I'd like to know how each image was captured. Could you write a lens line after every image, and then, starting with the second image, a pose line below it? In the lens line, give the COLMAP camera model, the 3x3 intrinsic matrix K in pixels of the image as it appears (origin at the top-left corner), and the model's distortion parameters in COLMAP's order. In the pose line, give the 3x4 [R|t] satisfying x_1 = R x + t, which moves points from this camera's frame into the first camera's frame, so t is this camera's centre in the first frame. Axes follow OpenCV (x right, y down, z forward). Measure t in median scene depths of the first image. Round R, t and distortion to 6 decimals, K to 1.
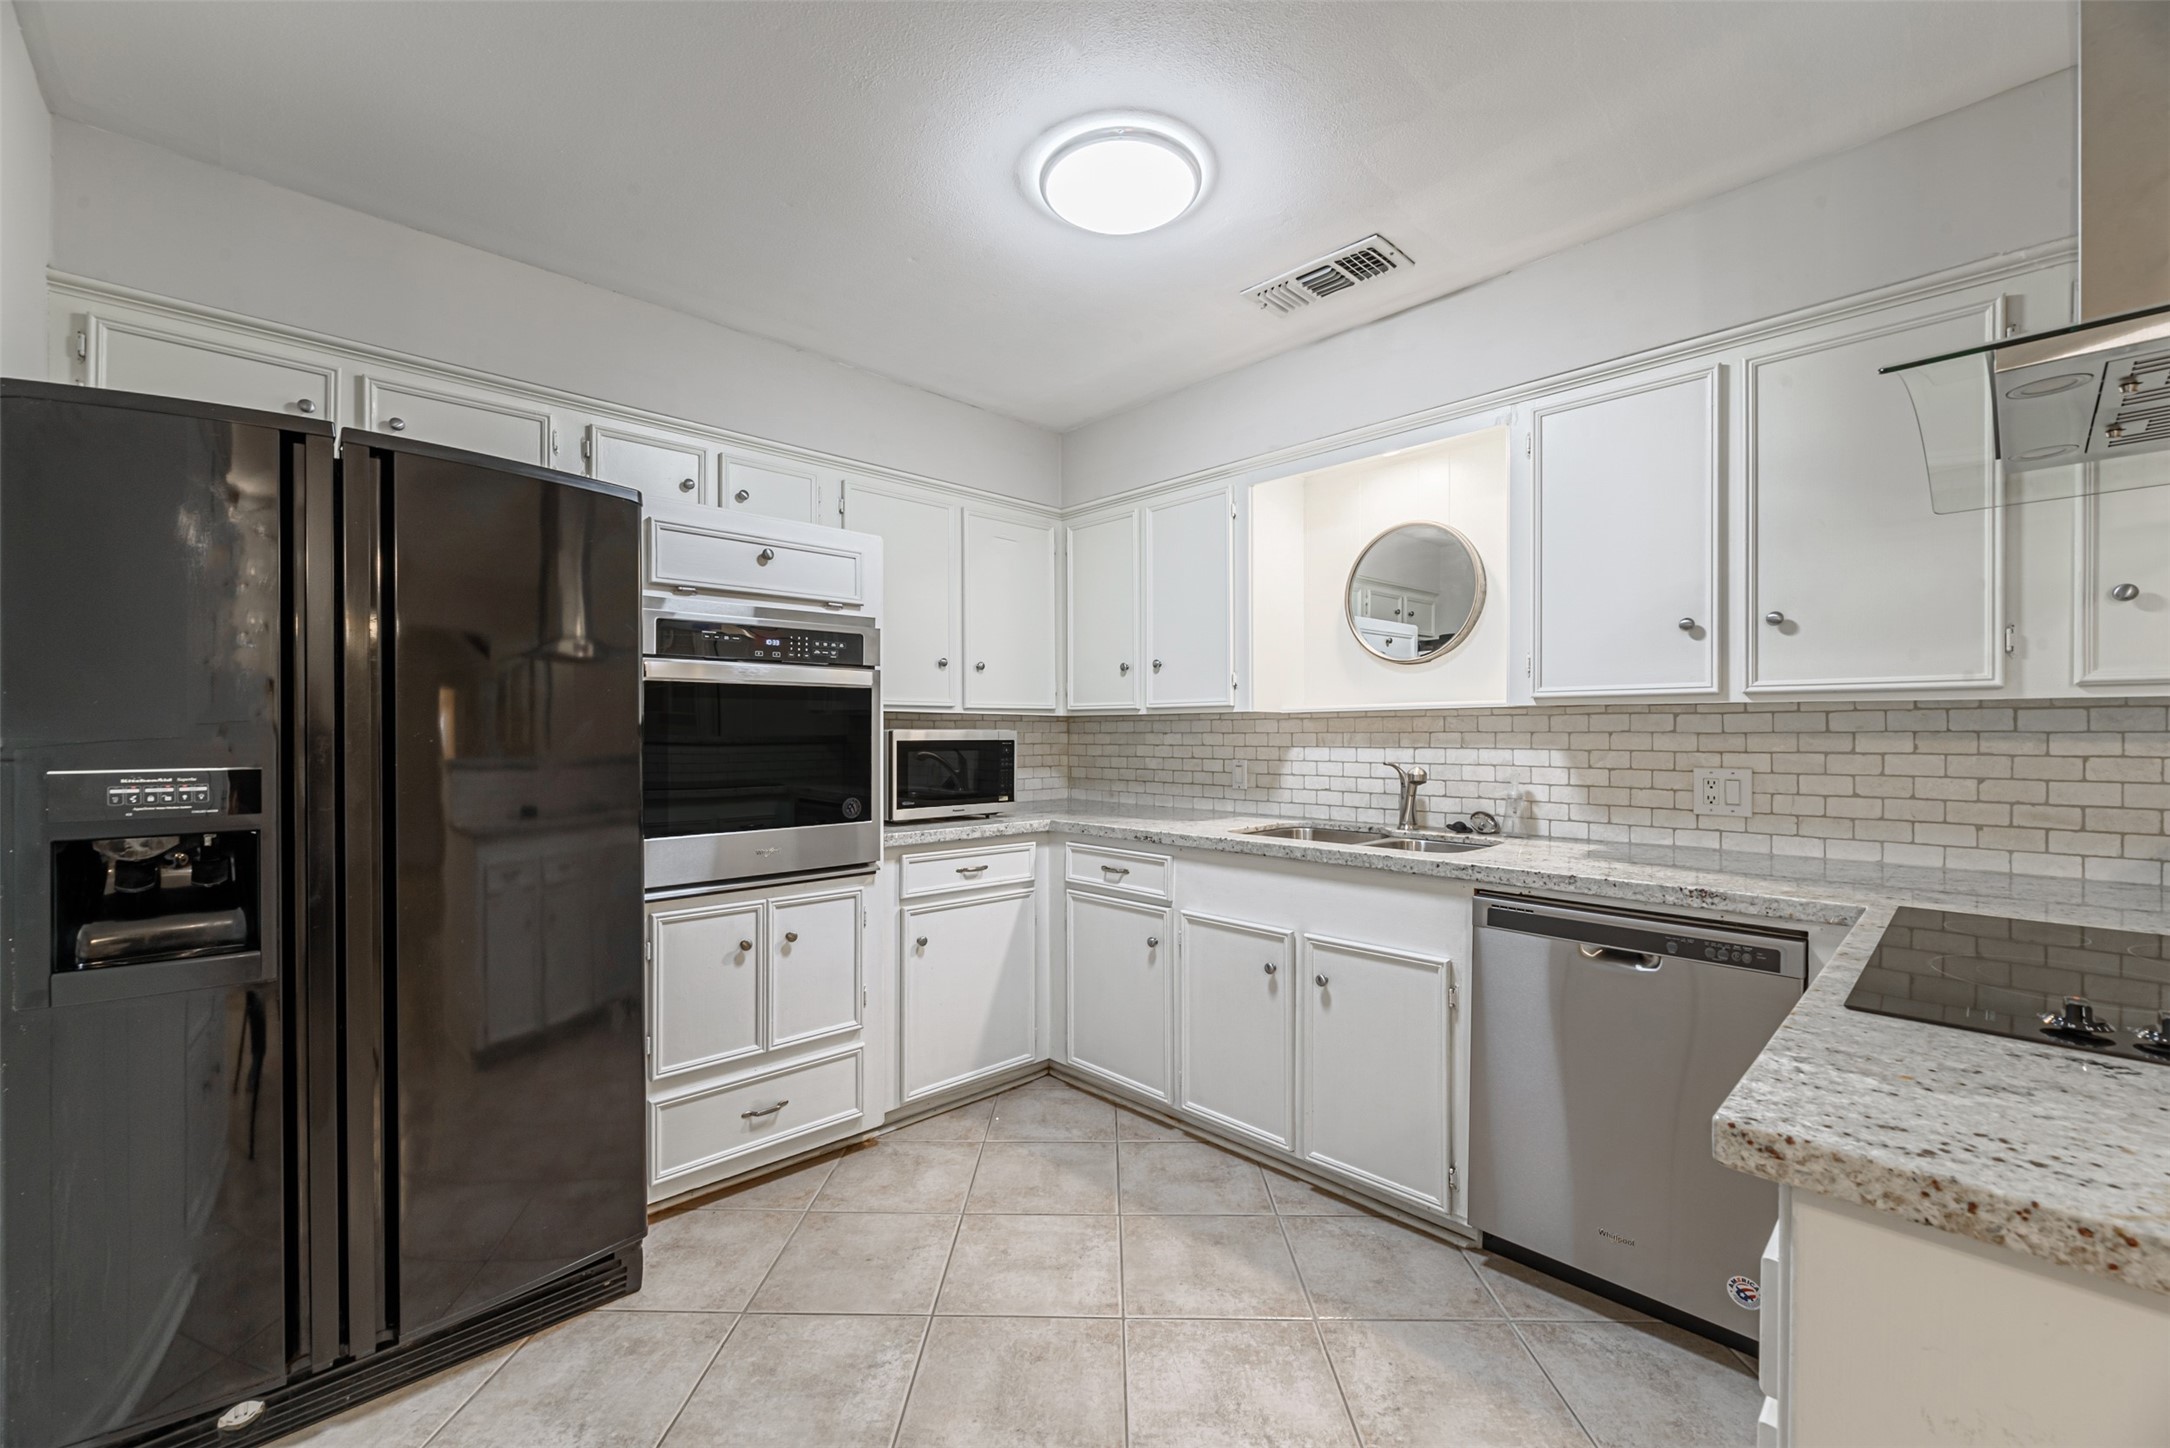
lens RADIAL K [[869.4, 0, 1092.3], [0, 869.4, 732.3], [0, 0, 1]] dist [-0.001089, 0.000291]
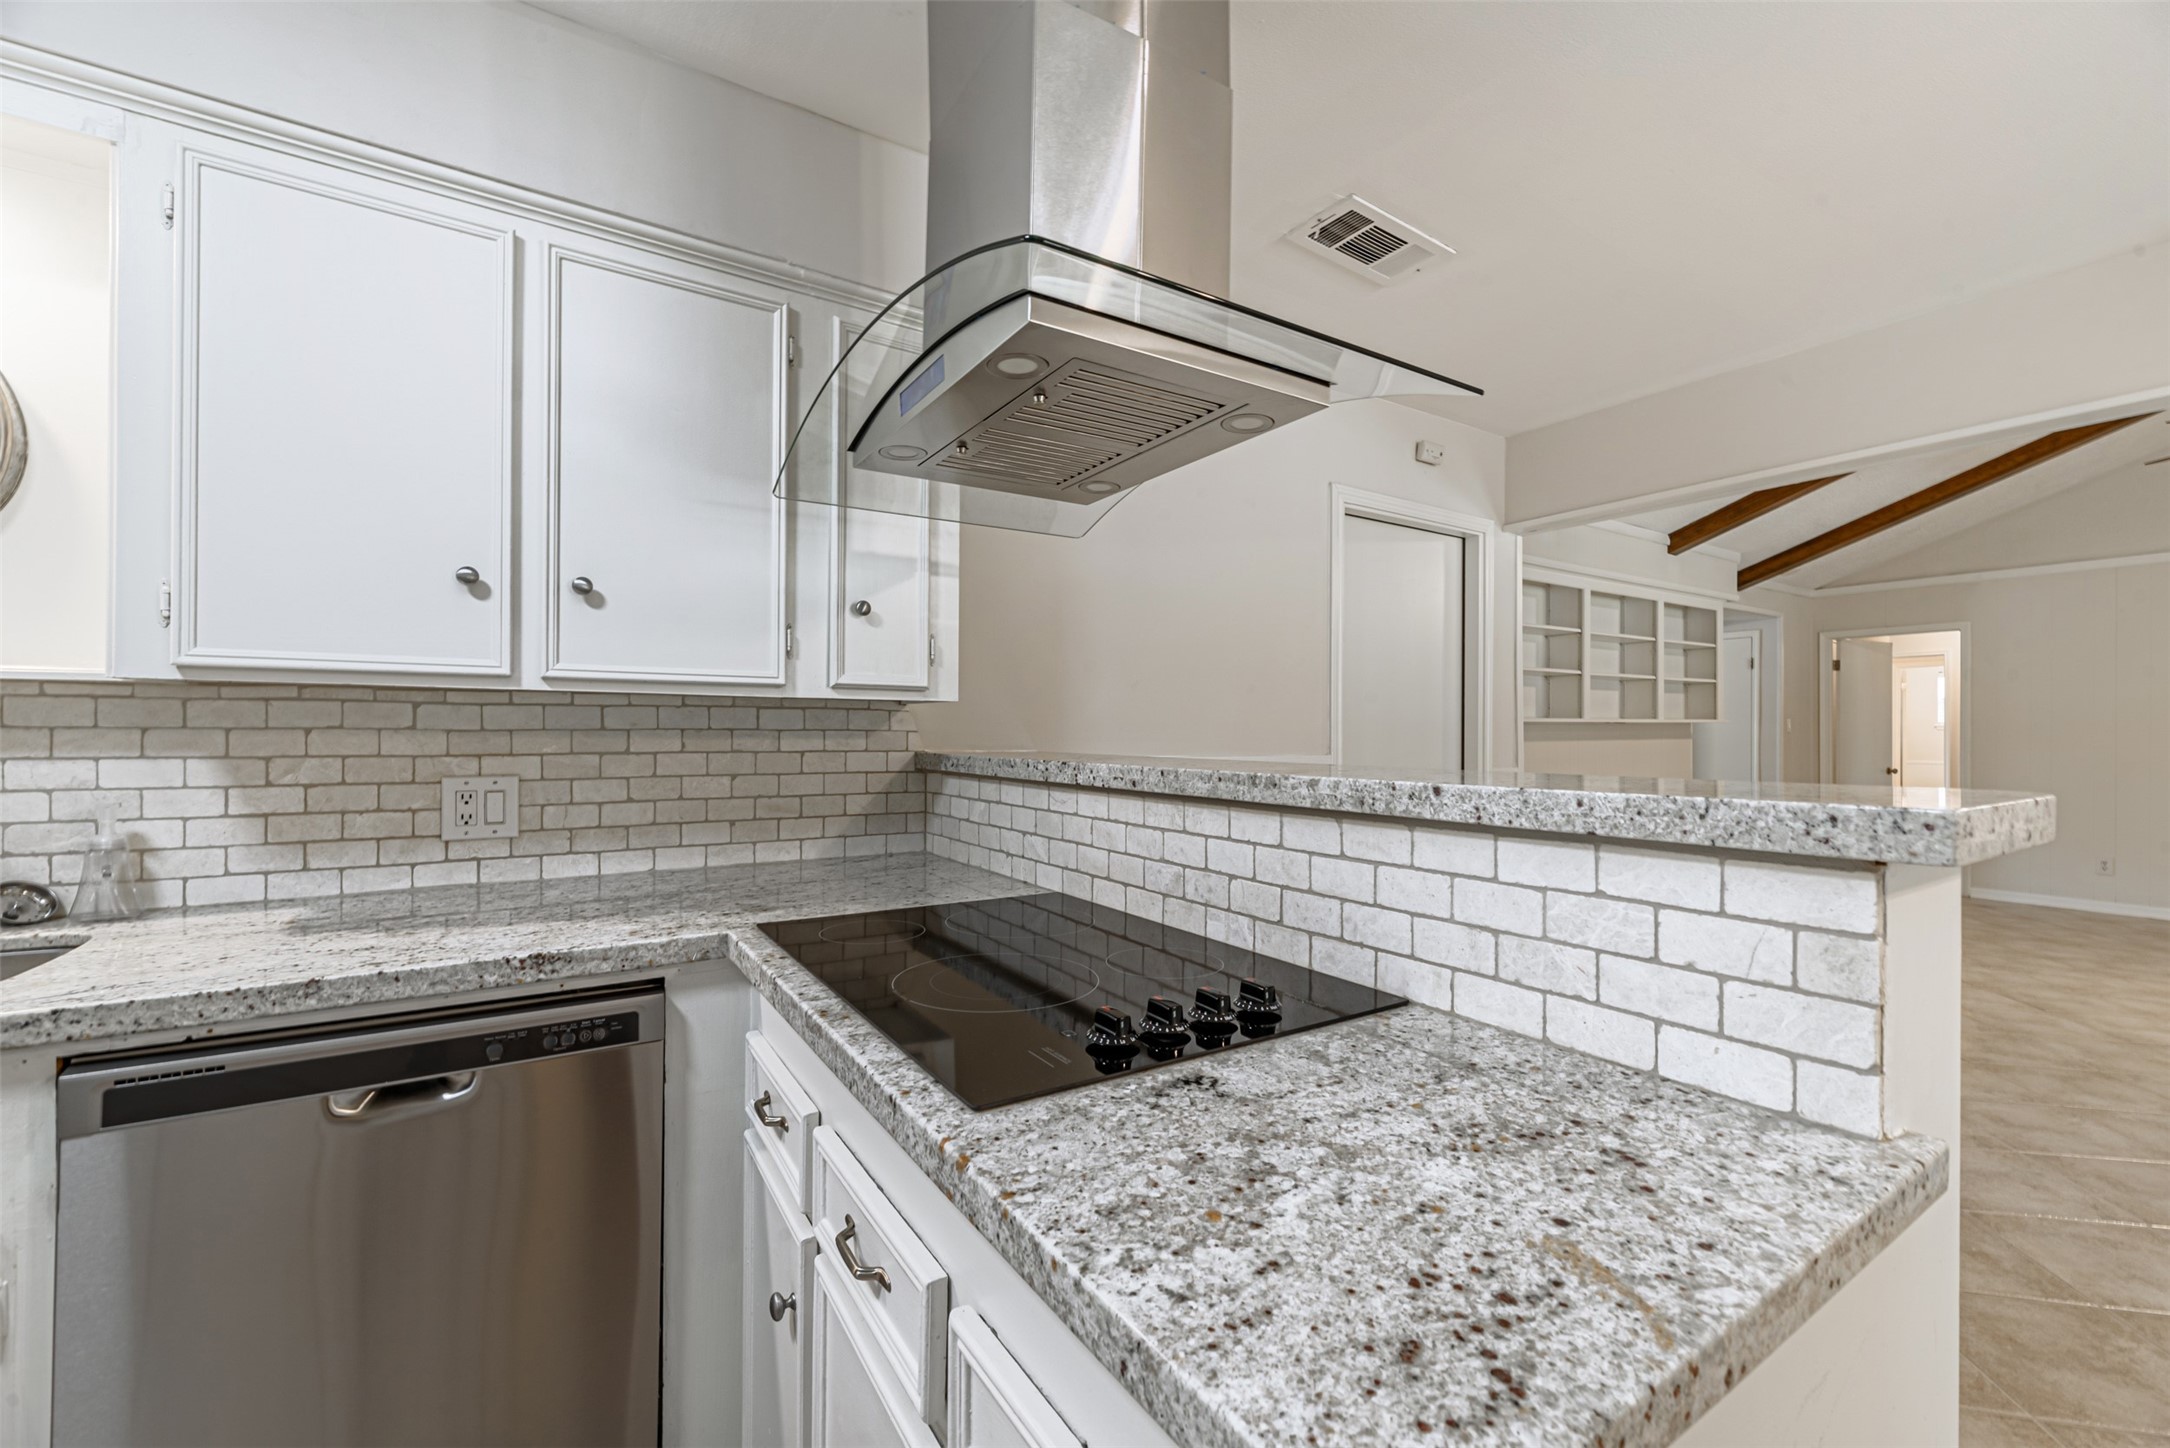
lens RADIAL K [[874.8, 0, 1084.4], [0, 874.8, 730.3], [0, 0, 1]] dist [-0.002613, 0.000084]
pose [[0.192776, 0.002894, 0.981238, 0.082388], [-0.001315, 0.999996, -0.002691, 0.002339], [-0.981242, -0.000771, 0.192779, 0.361290]]
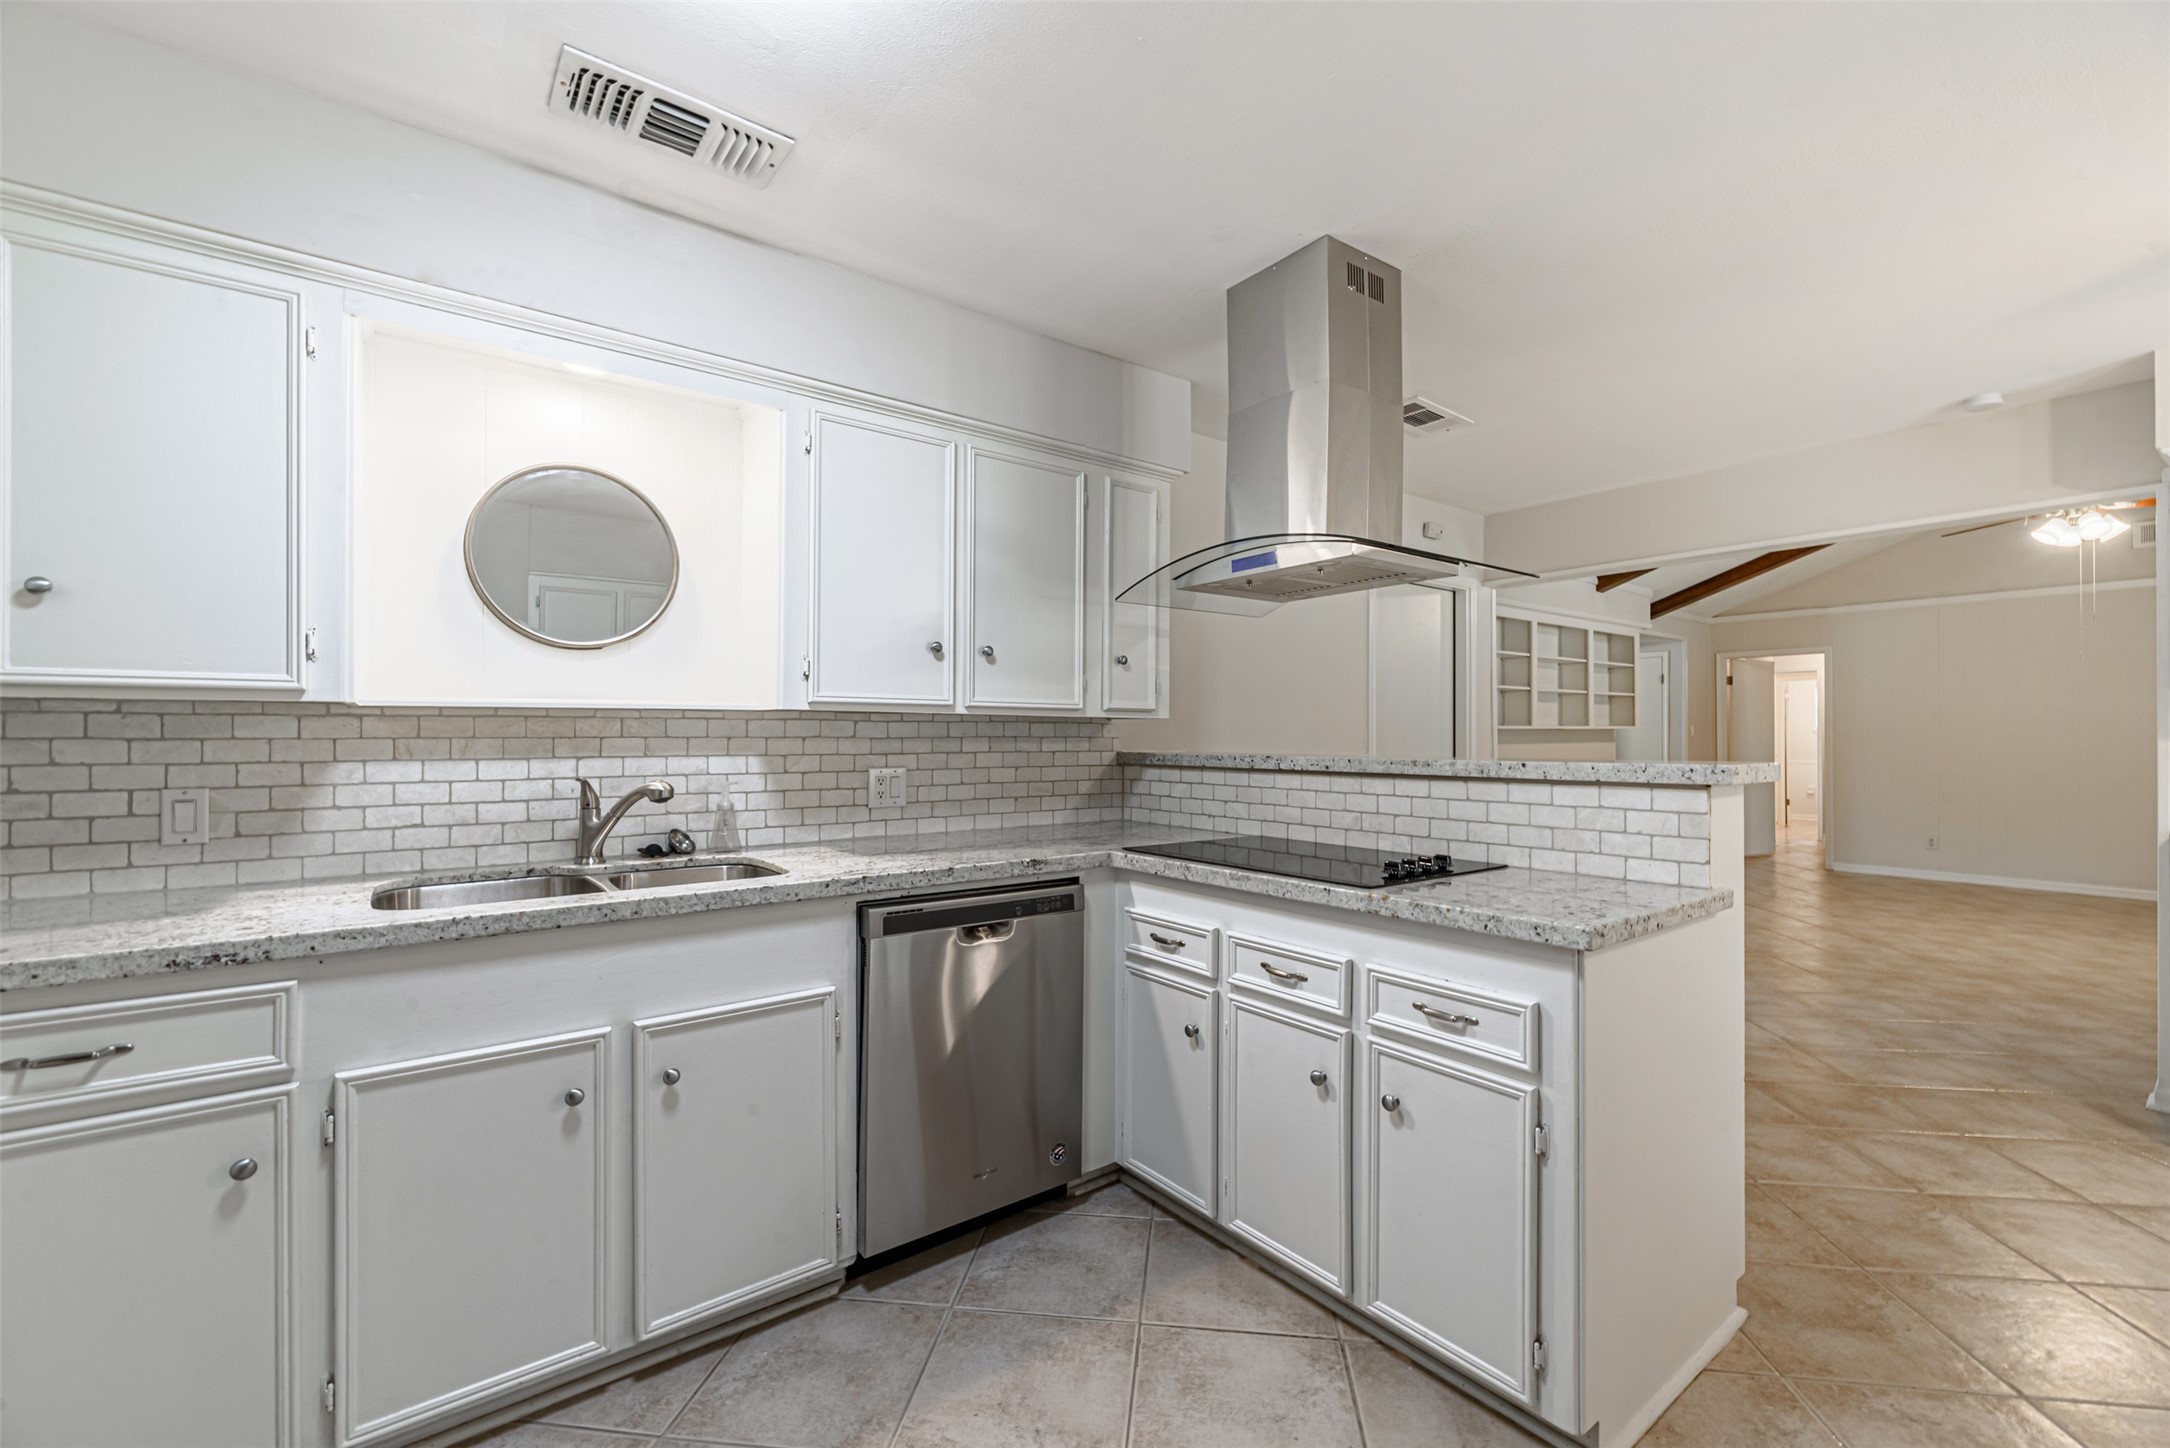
lens RADIAL K [[892.2, 0, 1064.6], [0, 892.2, 733.7], [0, 0, 1]] dist [-0.002158, -0.000270]
pose [[0.131788, 0.004620, 0.991267, -0.493550], [0.001324, 0.999987, -0.004837, 0.001406], [-0.991277, 0.001950, 0.131780, 0.646120]]
